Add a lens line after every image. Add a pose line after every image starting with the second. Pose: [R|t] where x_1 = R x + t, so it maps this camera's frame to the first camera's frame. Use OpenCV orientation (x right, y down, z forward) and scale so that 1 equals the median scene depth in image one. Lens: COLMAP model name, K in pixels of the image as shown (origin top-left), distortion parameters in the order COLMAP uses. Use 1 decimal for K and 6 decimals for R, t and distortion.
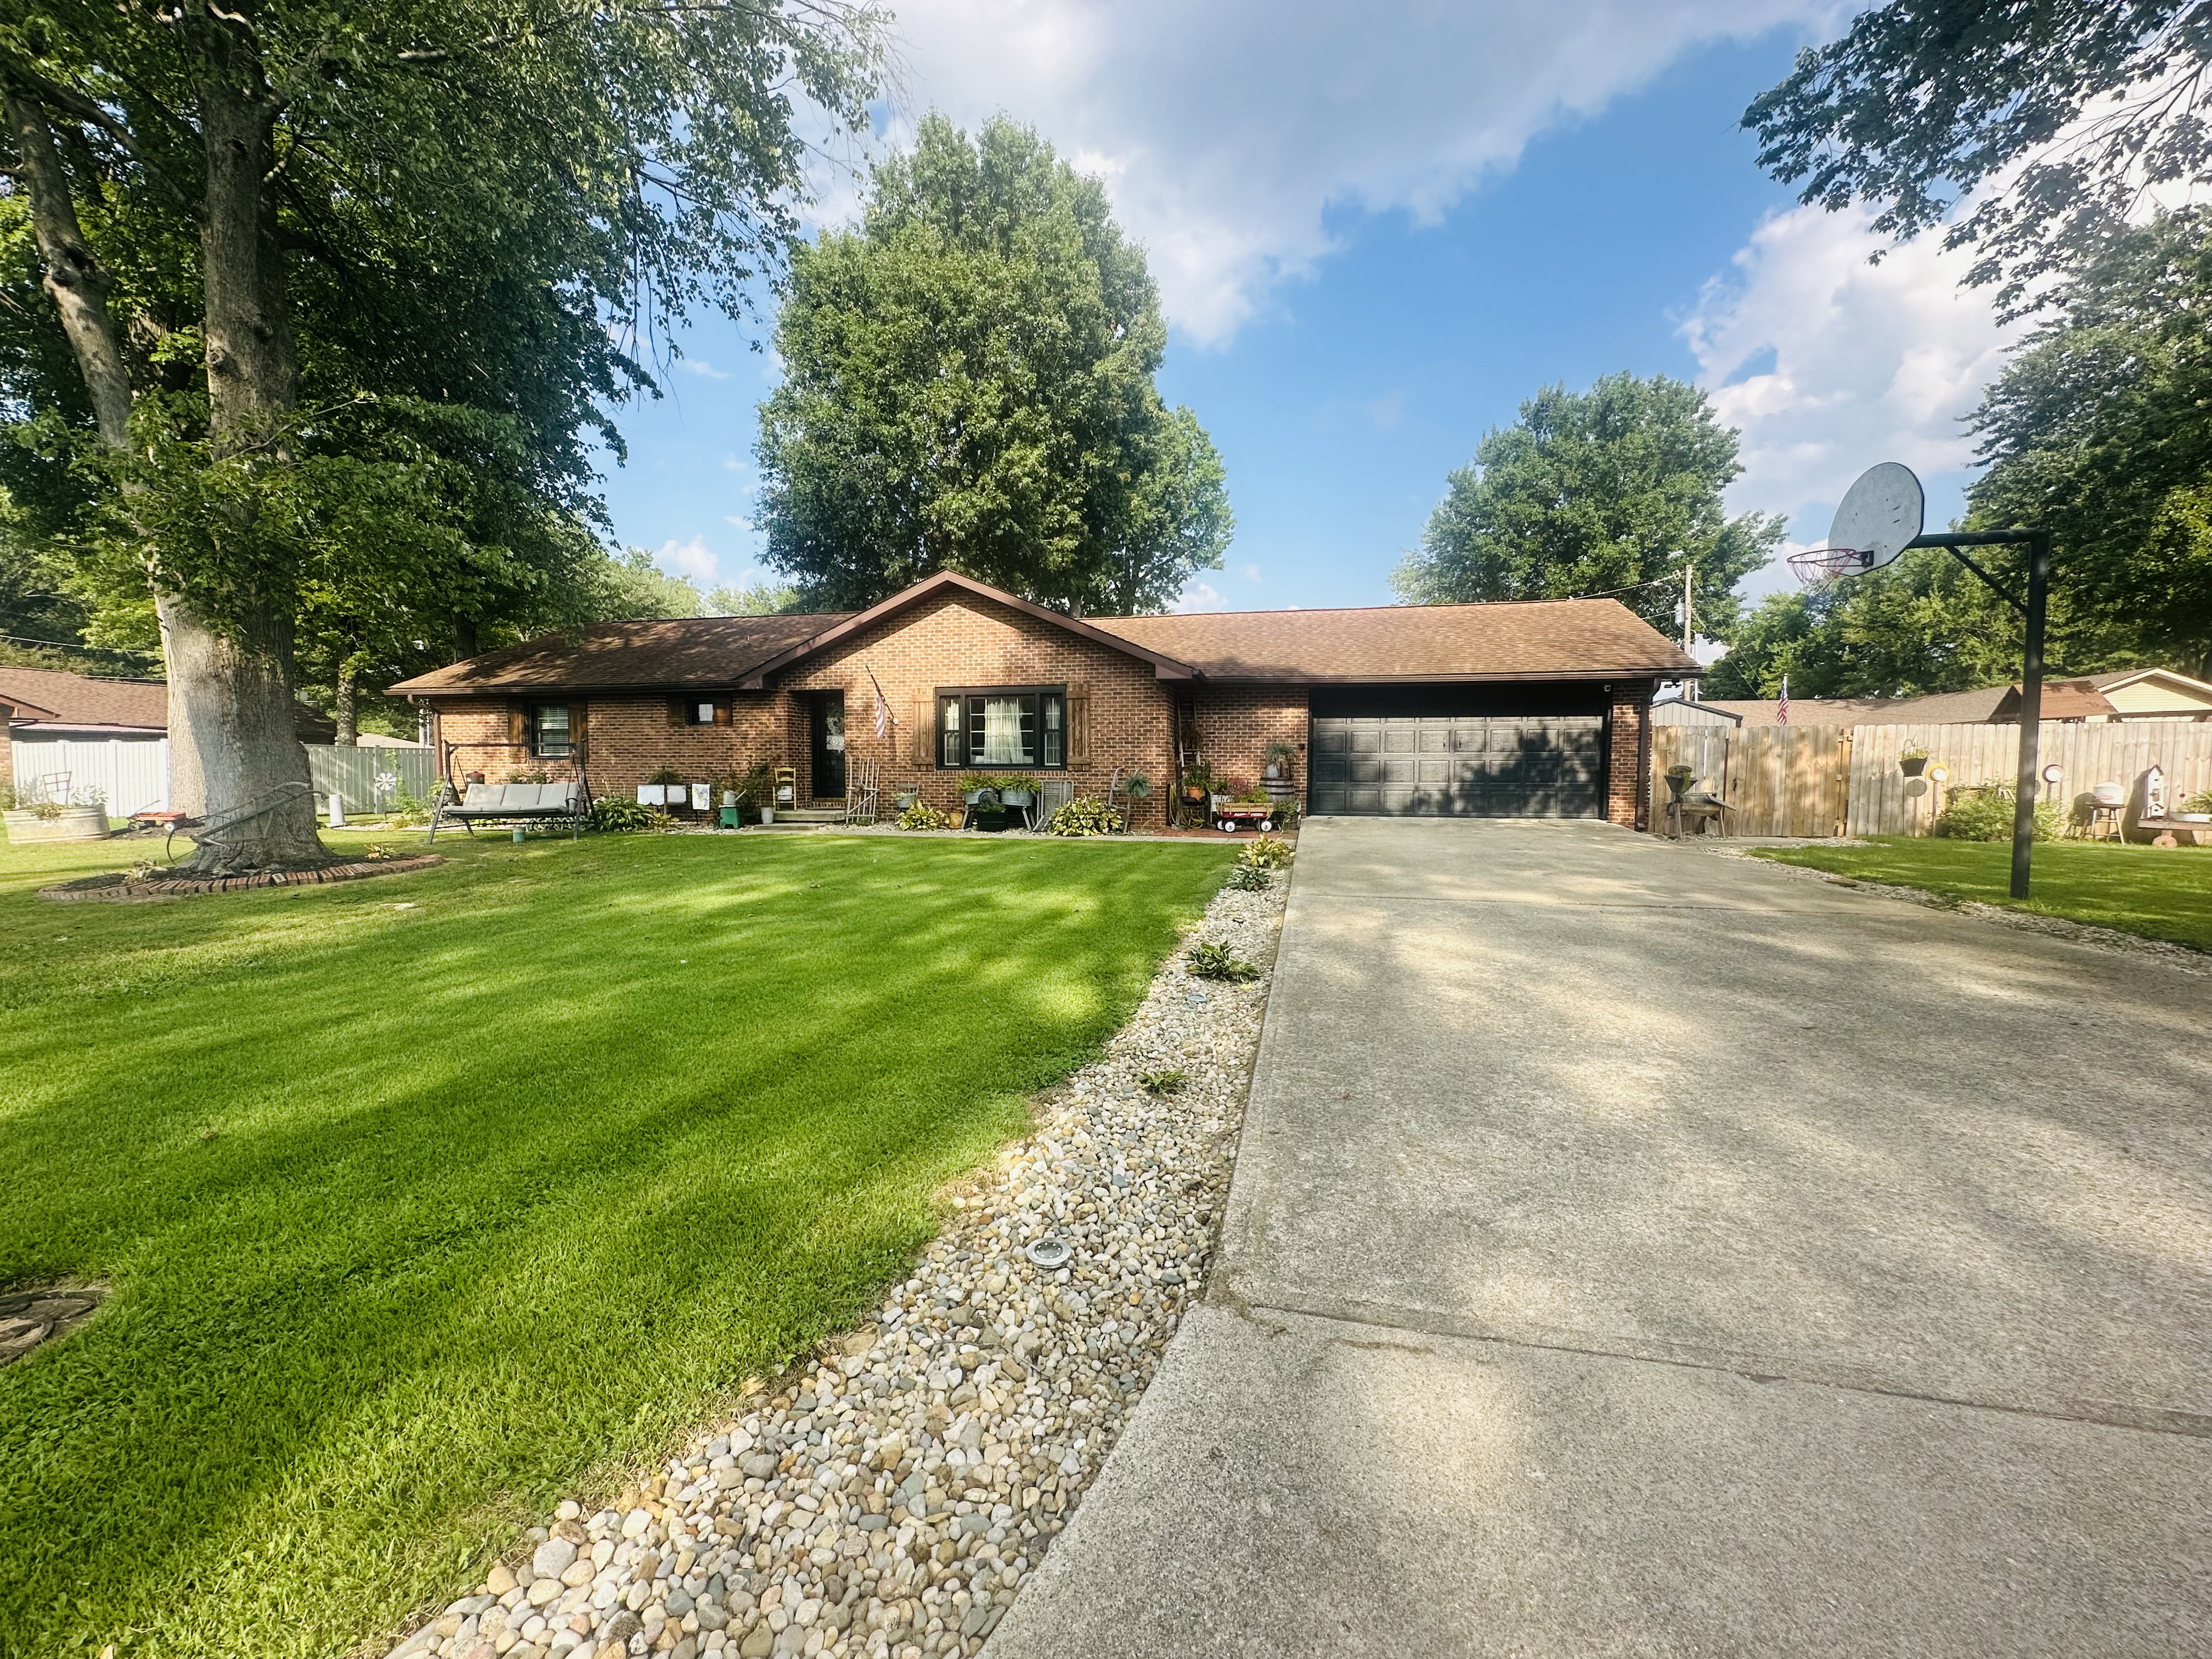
lens RADIAL K [[883.0, 0, 1106.4], [0, 883.0, 834.6], [0, 0, 1]] dist [0.000423, 0.000359]
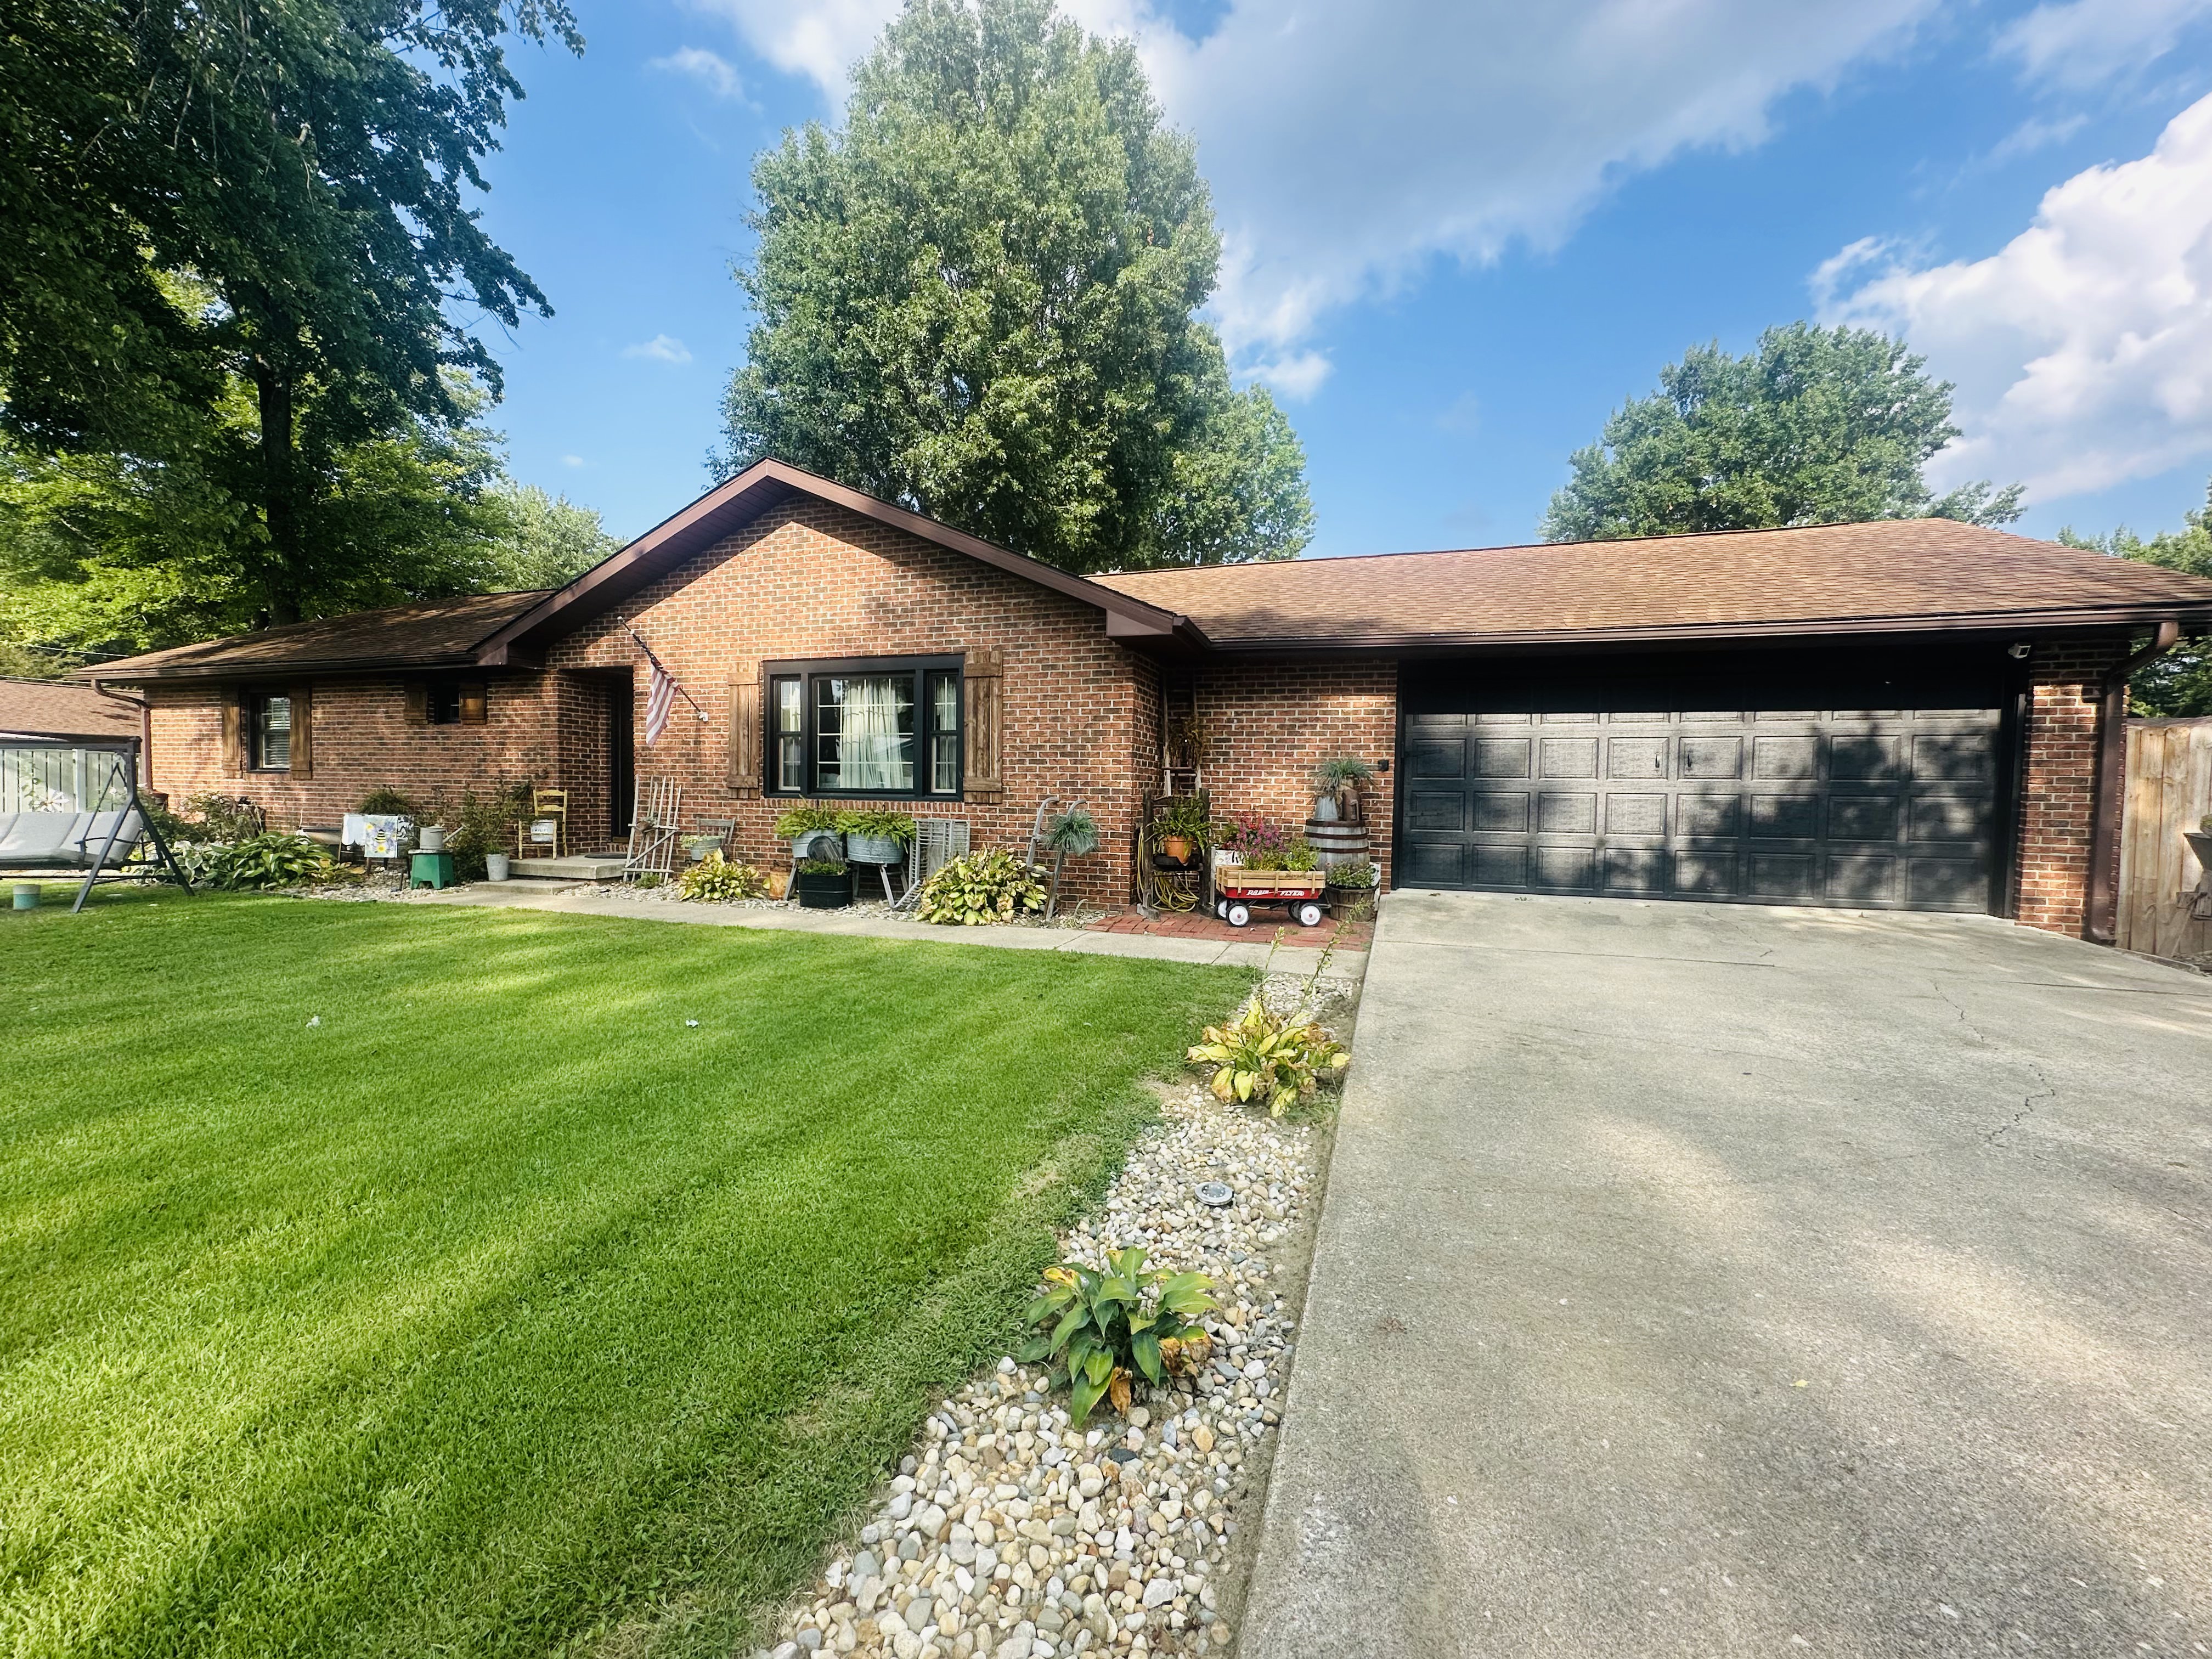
lens RADIAL K [[883.0, 0, 1105.3], [0, 883.0, 832.6], [0, 0, 1]] dist [0.000423, 0.000359]
pose [[0.995187, 0.016591, -0.096583, 0.095567], [-0.019426, 0.999406, -0.028483, -0.035142], [0.096053, 0.030222, 0.994917, 0.408891]]
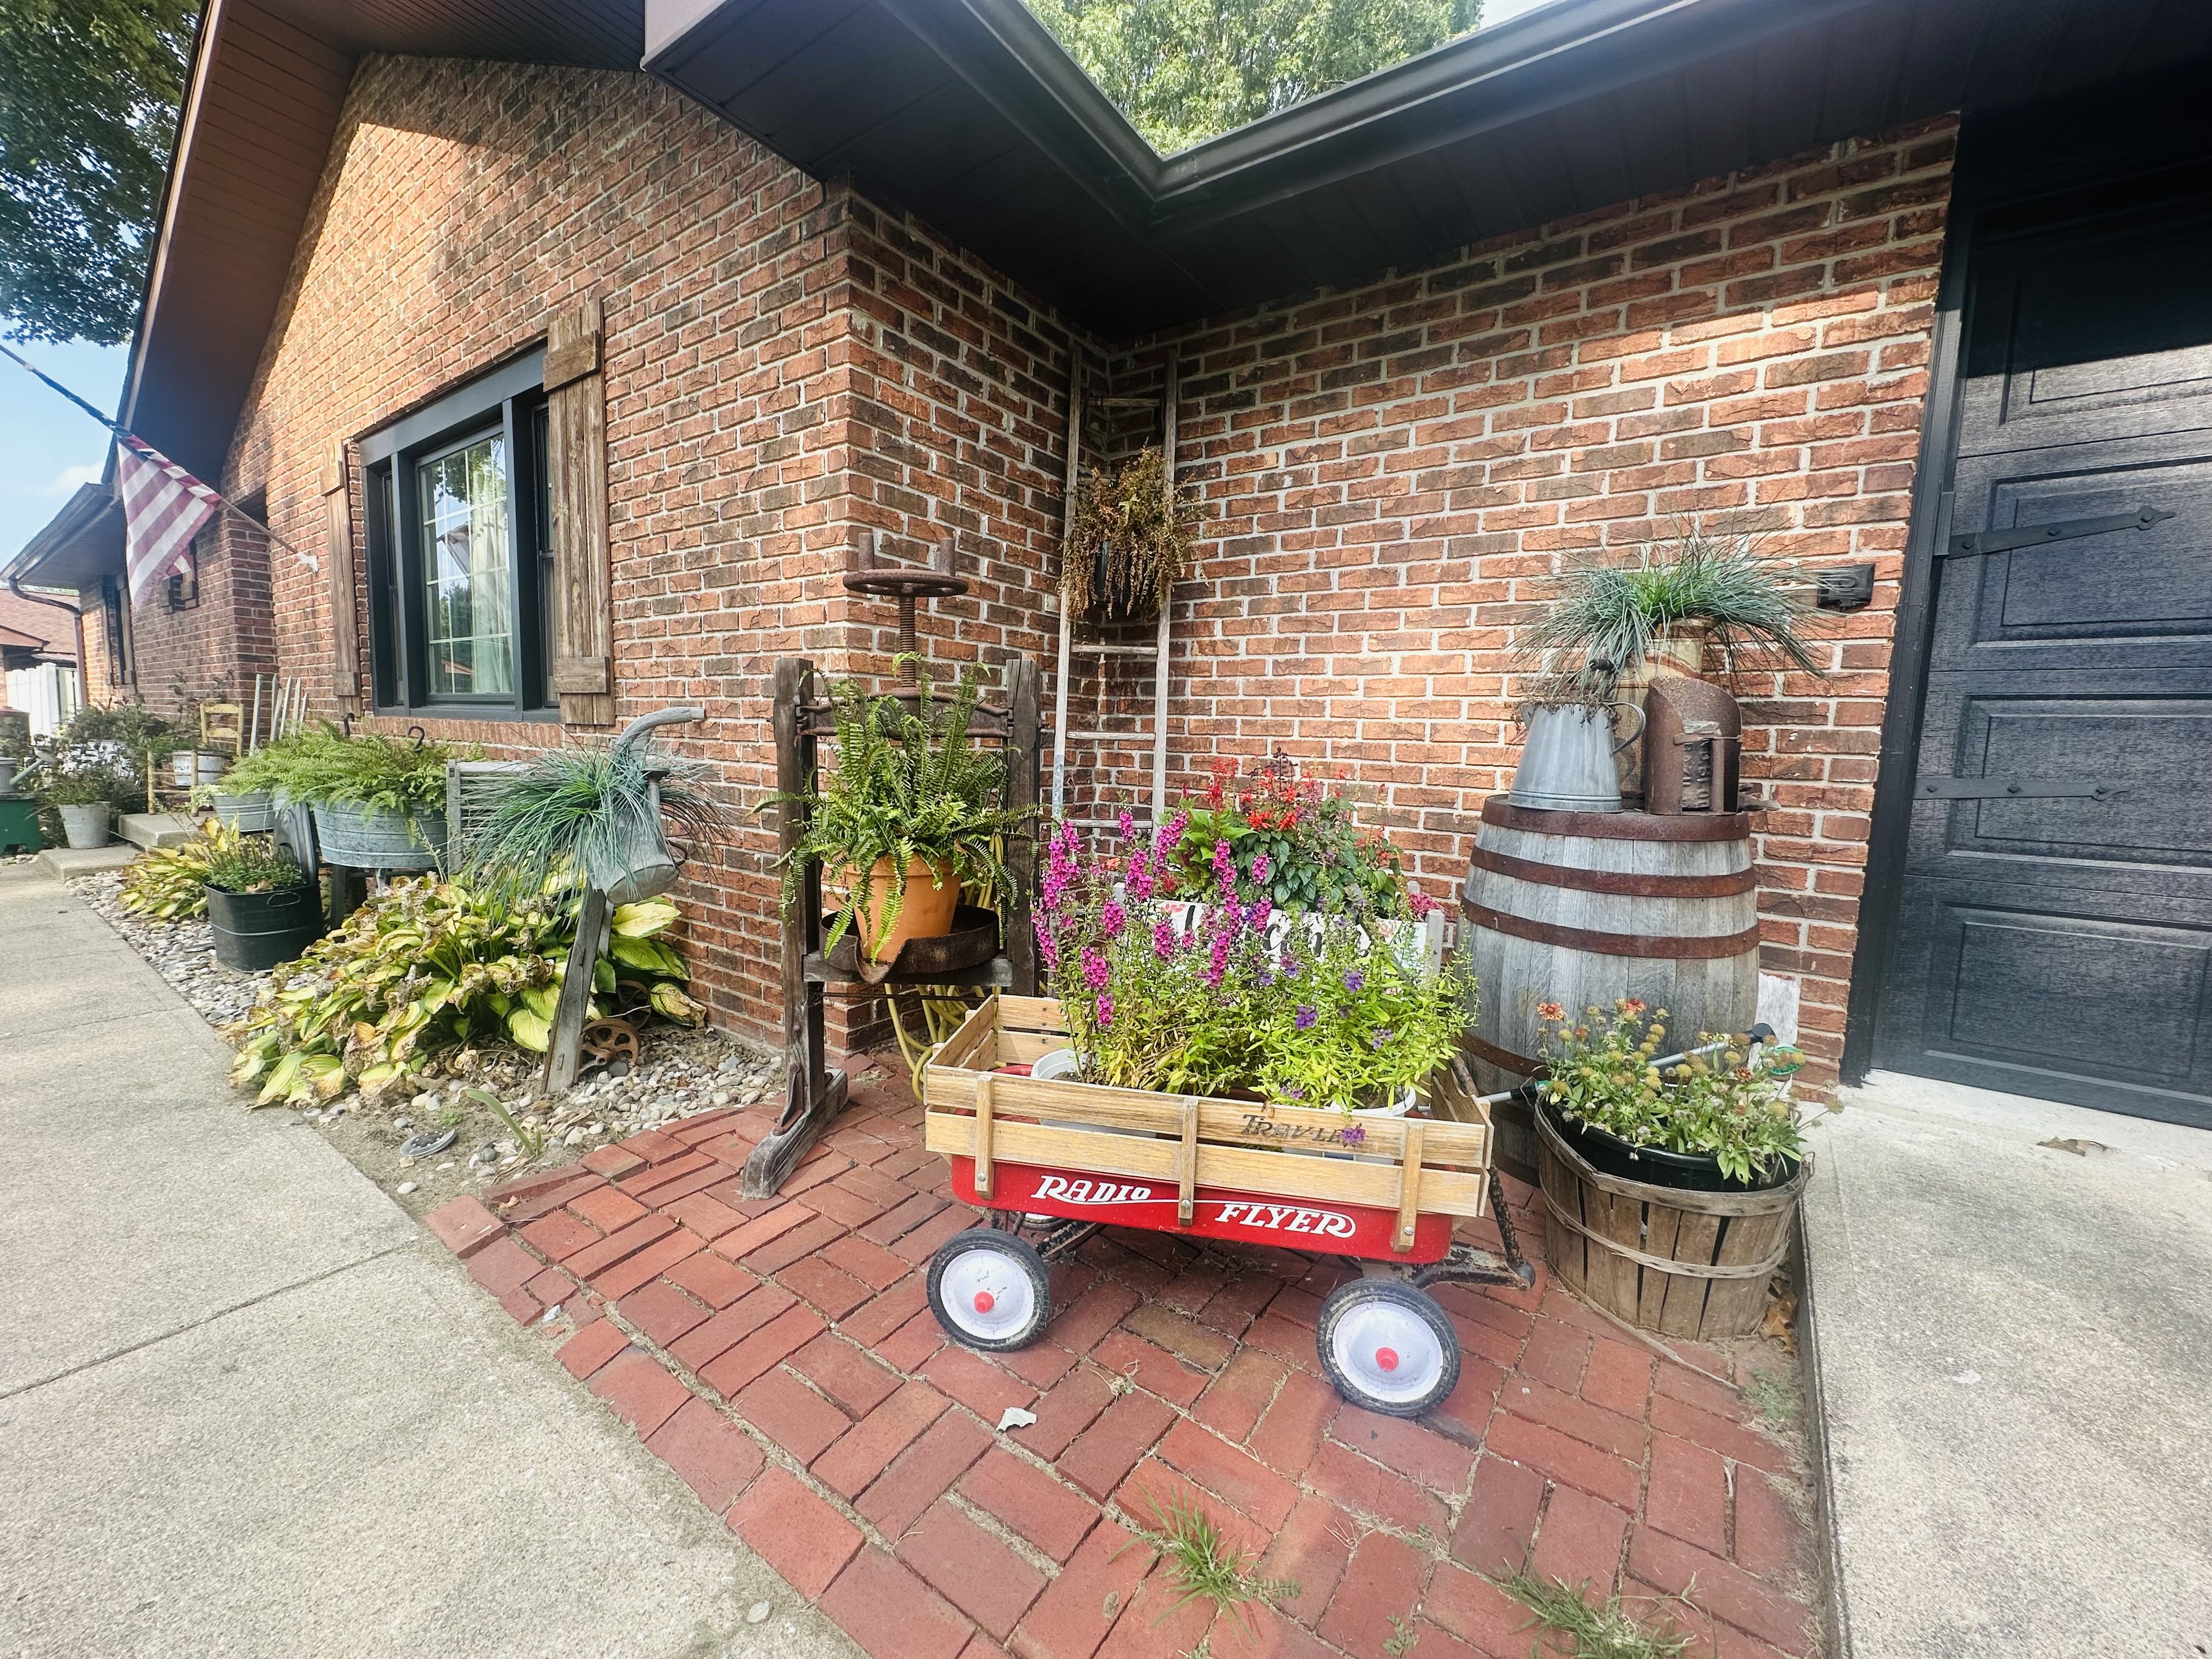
lens RADIAL K [[883.0, 0, 1102.9], [0, 883.0, 822.9], [0, 0, 1]] dist [0.000423, 0.000359]
pose [[0.917925, 0.063777, -0.391595, 0.161866], [-0.058025, 0.997963, 0.026520, -0.056148], [0.392489, -0.001621, 0.919755, 0.785501]]
